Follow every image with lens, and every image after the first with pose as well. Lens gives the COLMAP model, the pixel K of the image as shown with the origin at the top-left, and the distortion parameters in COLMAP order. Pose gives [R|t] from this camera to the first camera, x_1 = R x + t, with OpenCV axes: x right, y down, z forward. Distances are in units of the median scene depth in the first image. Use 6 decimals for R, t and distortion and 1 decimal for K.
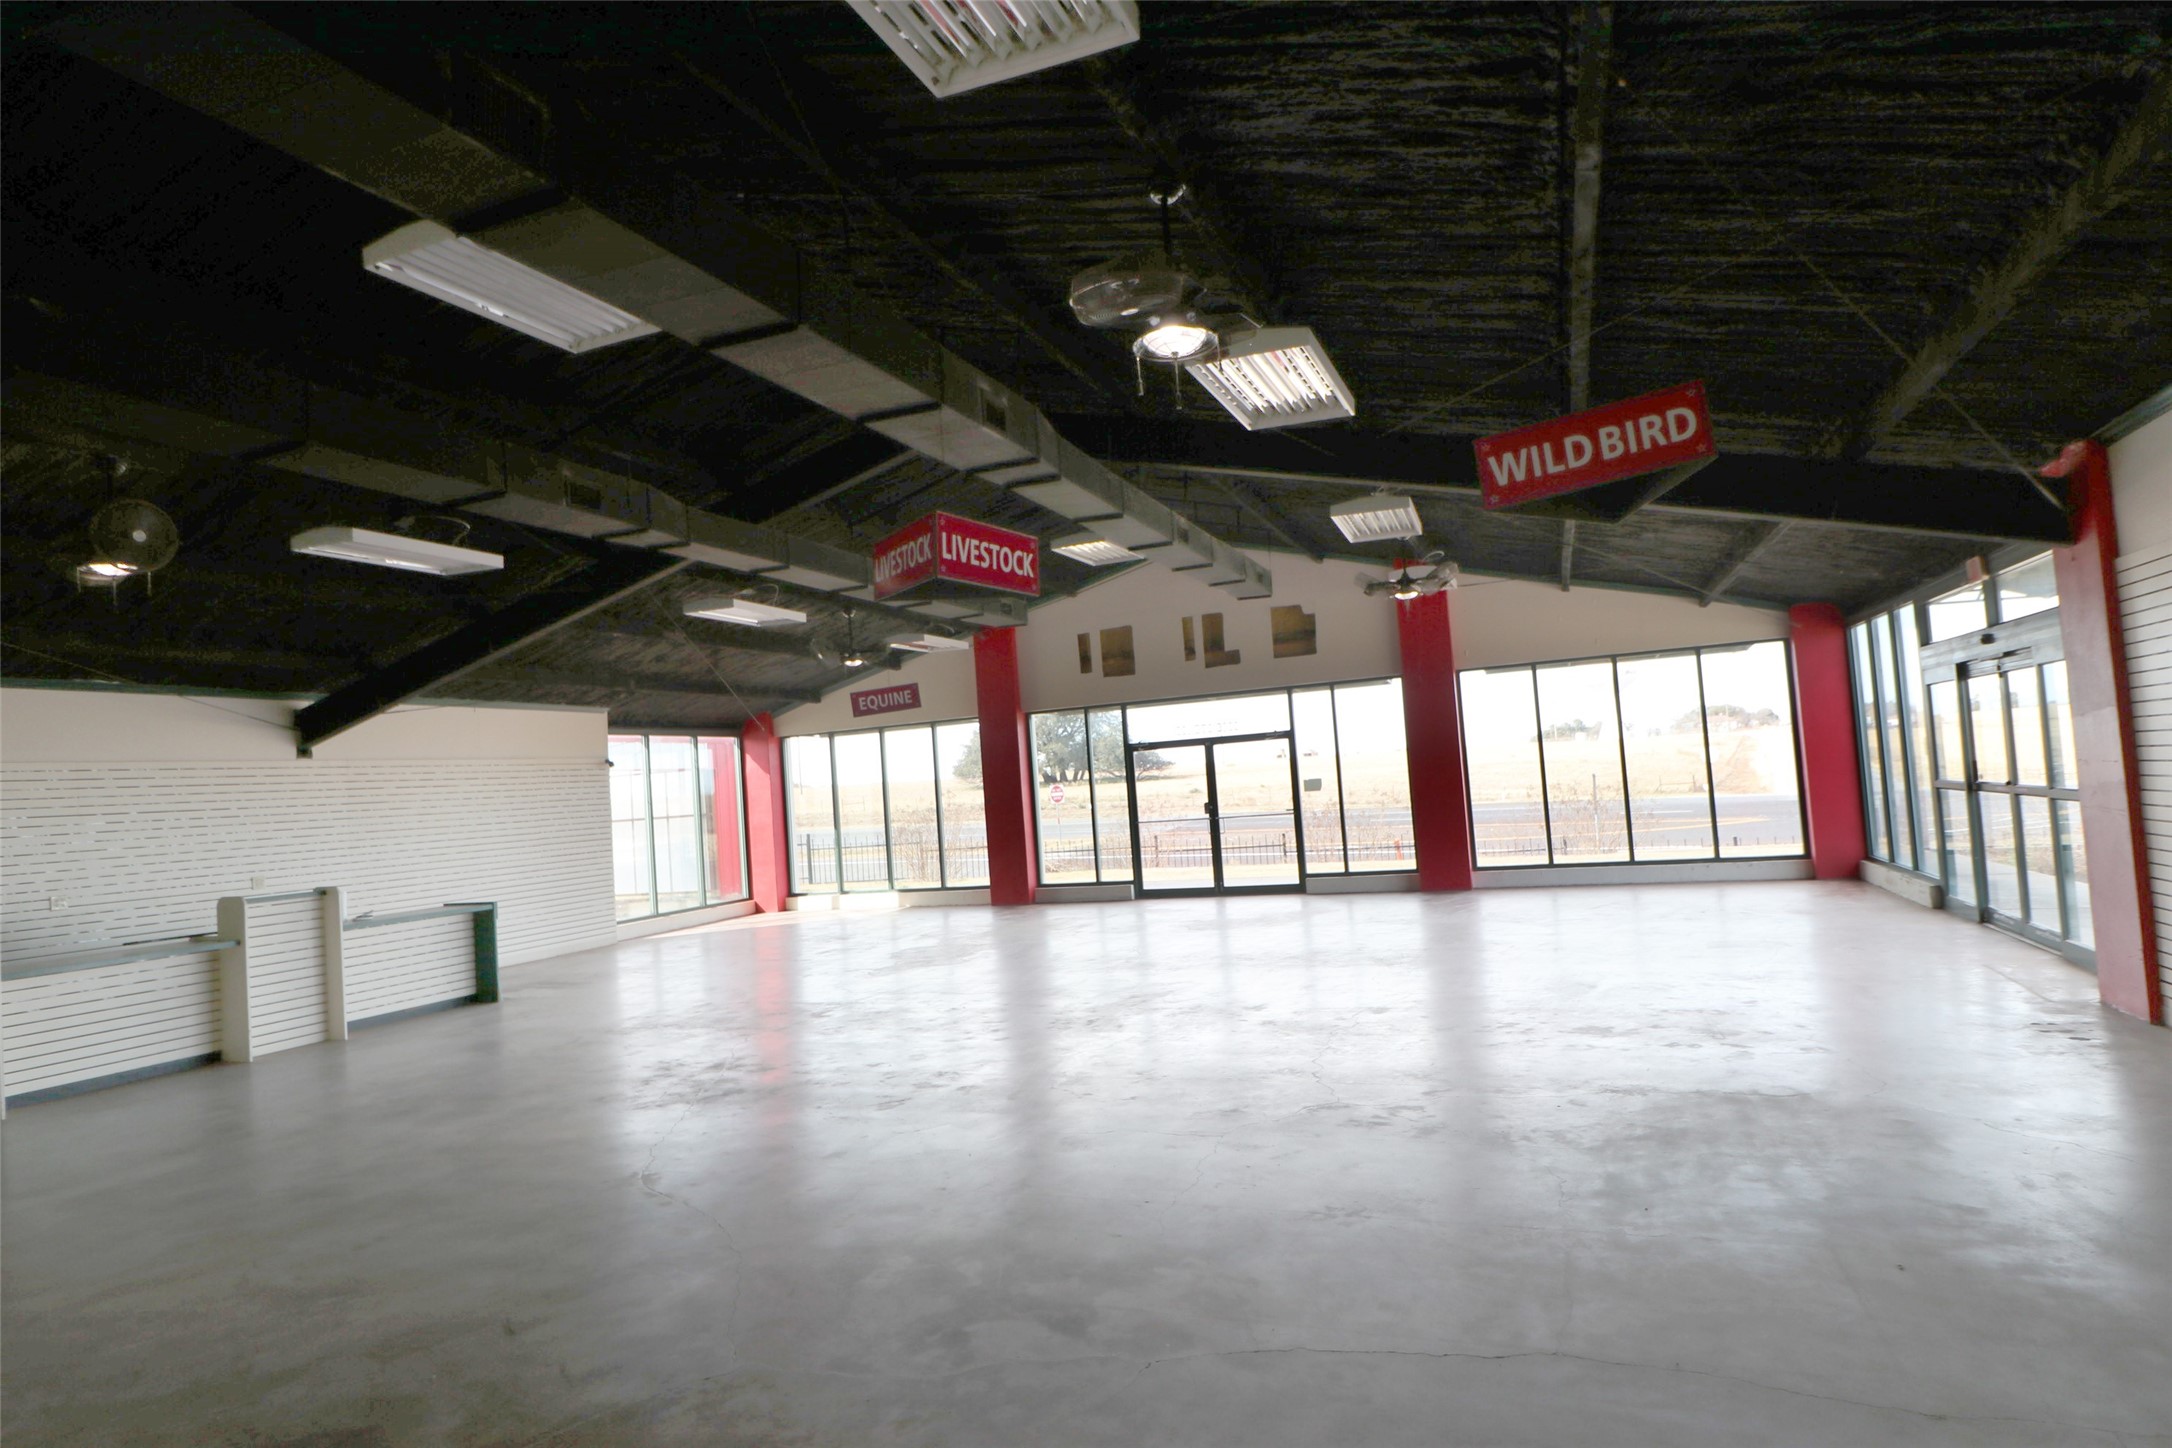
lens RADIAL K [[1181.7, 0, 1086.0], [0, 1181.7, 724.0], [0, 0, 1]] dist [-0.000863, -0.001626]
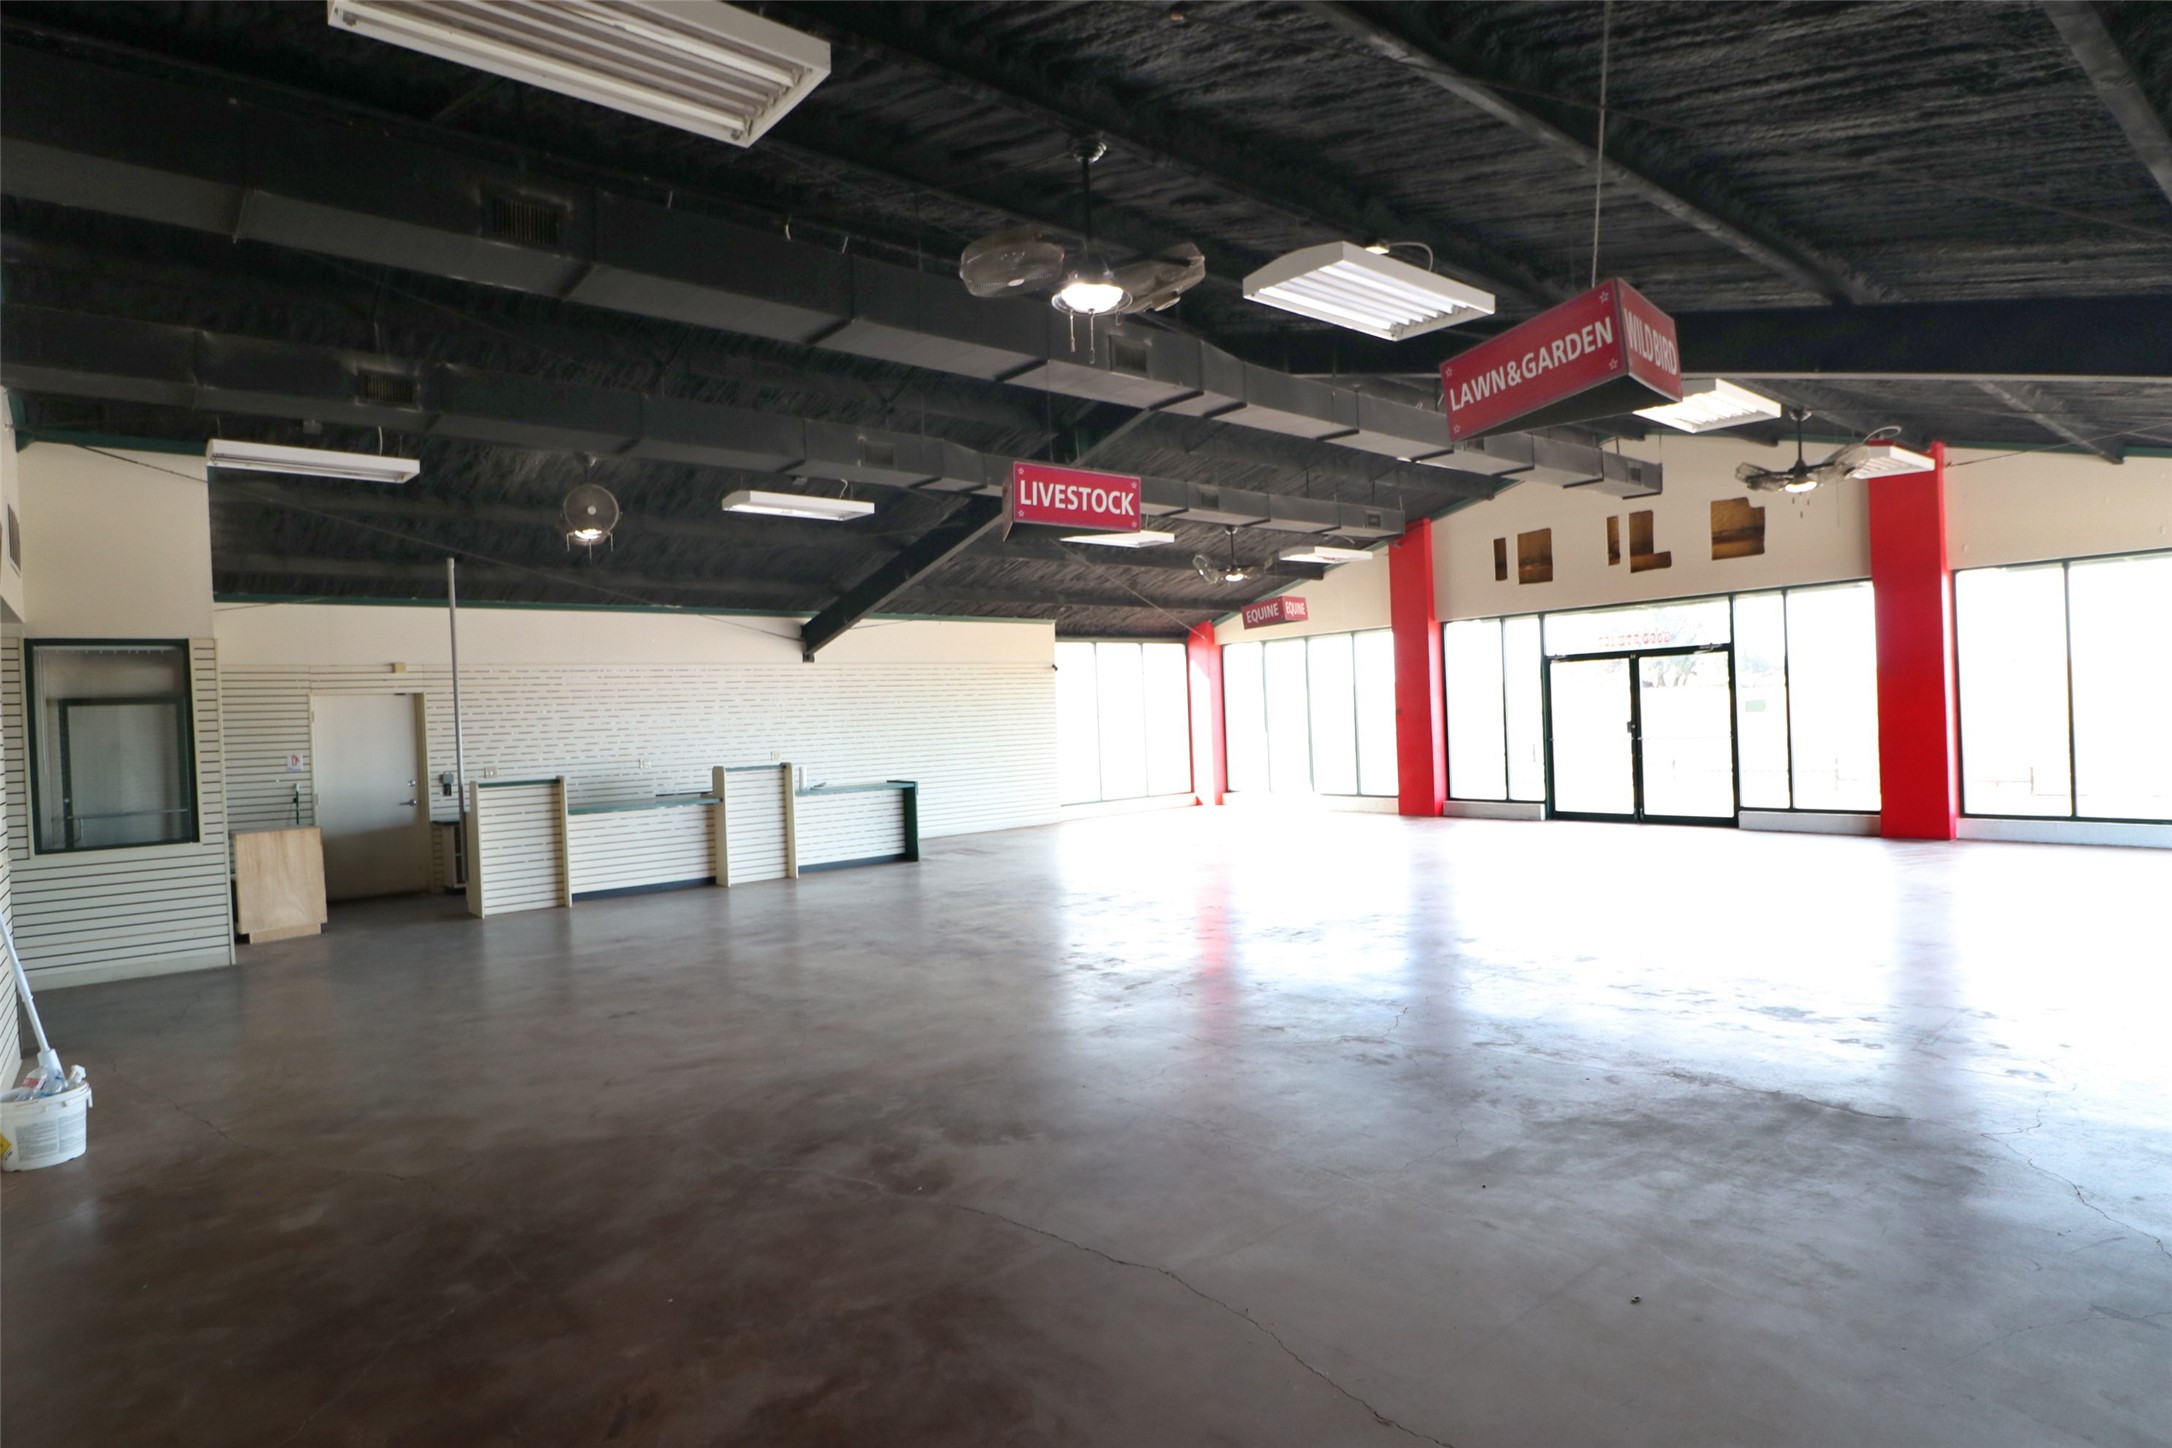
lens RADIAL K [[1157.6, 0, 1093.3], [0, 1157.6, 721.2], [0, 0, 1]] dist [0.009063, -0.016729]
pose [[0.882001, 0.037685, -0.469739, 0.313776], [0.002325, 0.996437, 0.084305, -0.019088], [0.471242, -0.075449, 0.878771, 0.034757]]
